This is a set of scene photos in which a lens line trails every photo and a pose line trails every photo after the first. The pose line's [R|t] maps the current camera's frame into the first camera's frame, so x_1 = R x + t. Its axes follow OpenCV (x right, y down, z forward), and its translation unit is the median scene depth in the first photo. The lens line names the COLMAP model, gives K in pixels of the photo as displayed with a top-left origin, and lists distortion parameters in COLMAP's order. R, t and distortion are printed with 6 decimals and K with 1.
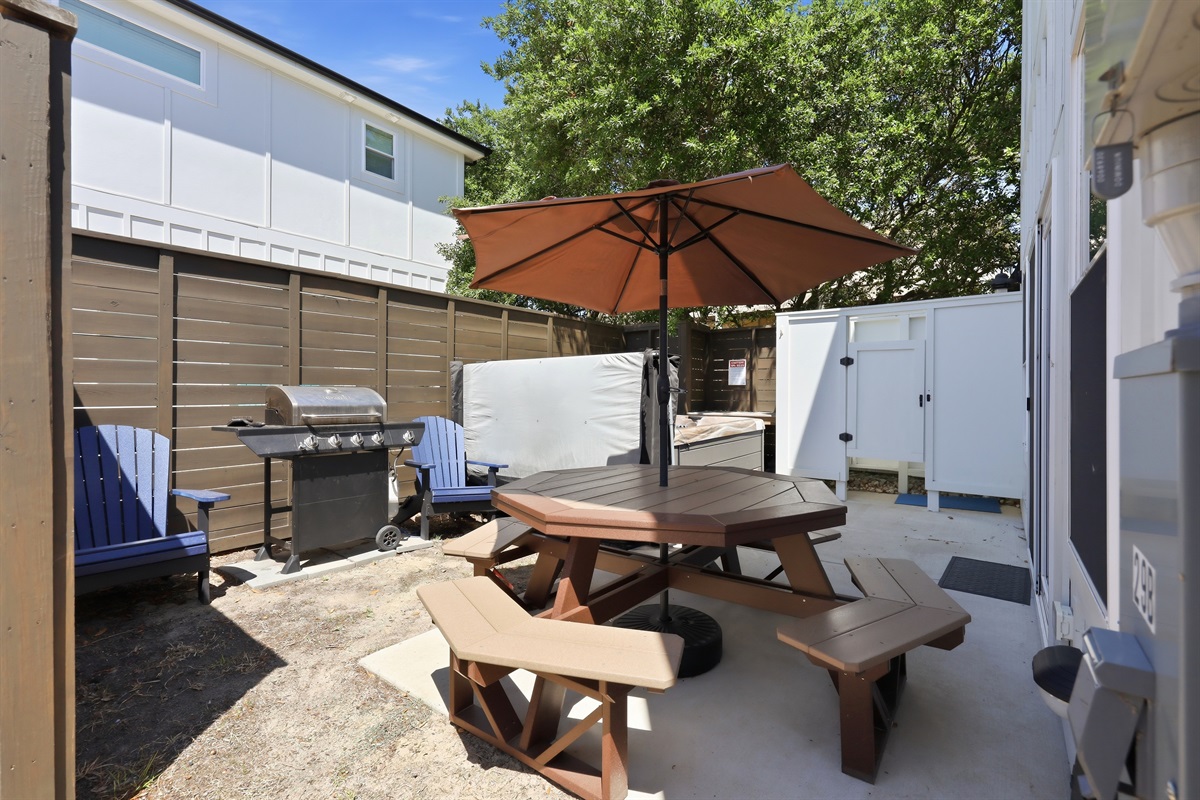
lens RADIAL K [[534.5, 0, 598.0], [0, 534.5, 396.6], [0, 0, 1]] dist [-0.003229, 0.000239]
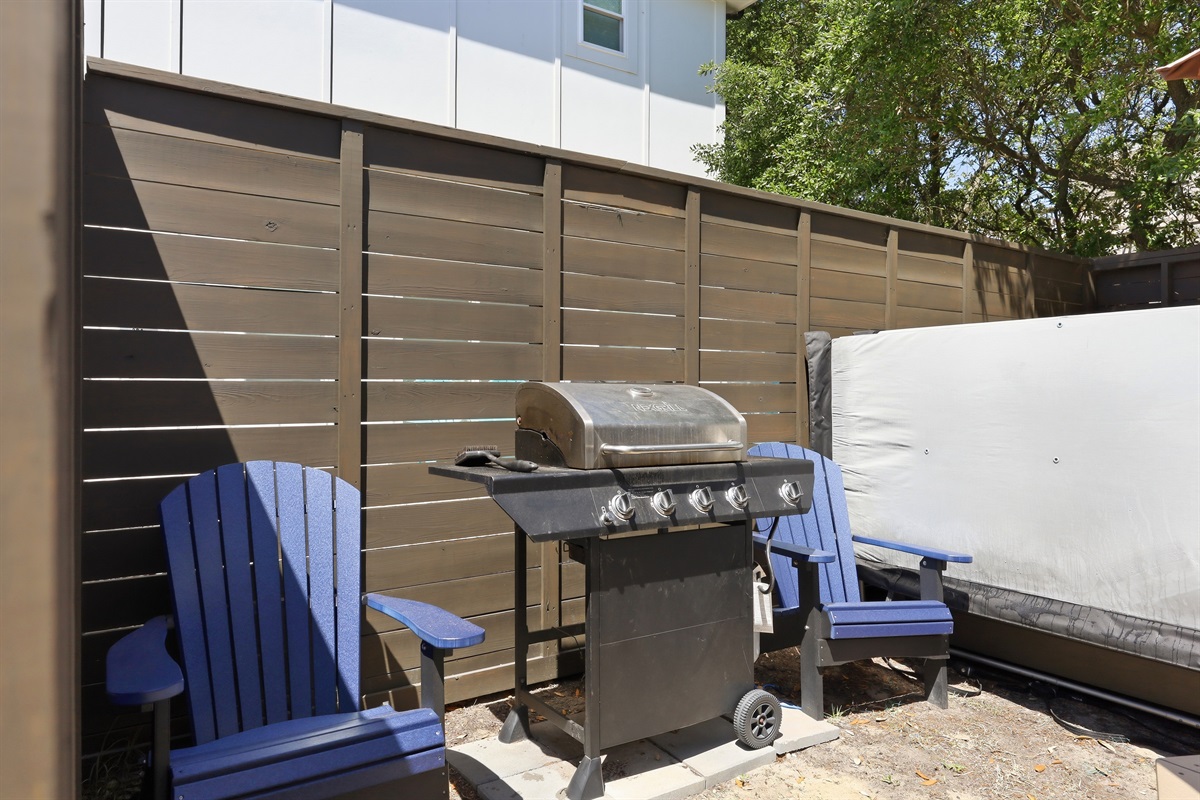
lens RADIAL K [[831.2, 0, 601.5], [0, 831.2, 398.1], [0, 0, 1]] dist [-0.002666, -0.004706]
pose [[0.940048, 0.001701, -0.341037, -0.278559], [-0.001832, 0.999998, -0.000060, -0.005829], [0.341036, 0.000681, 0.940050, 0.295881]]
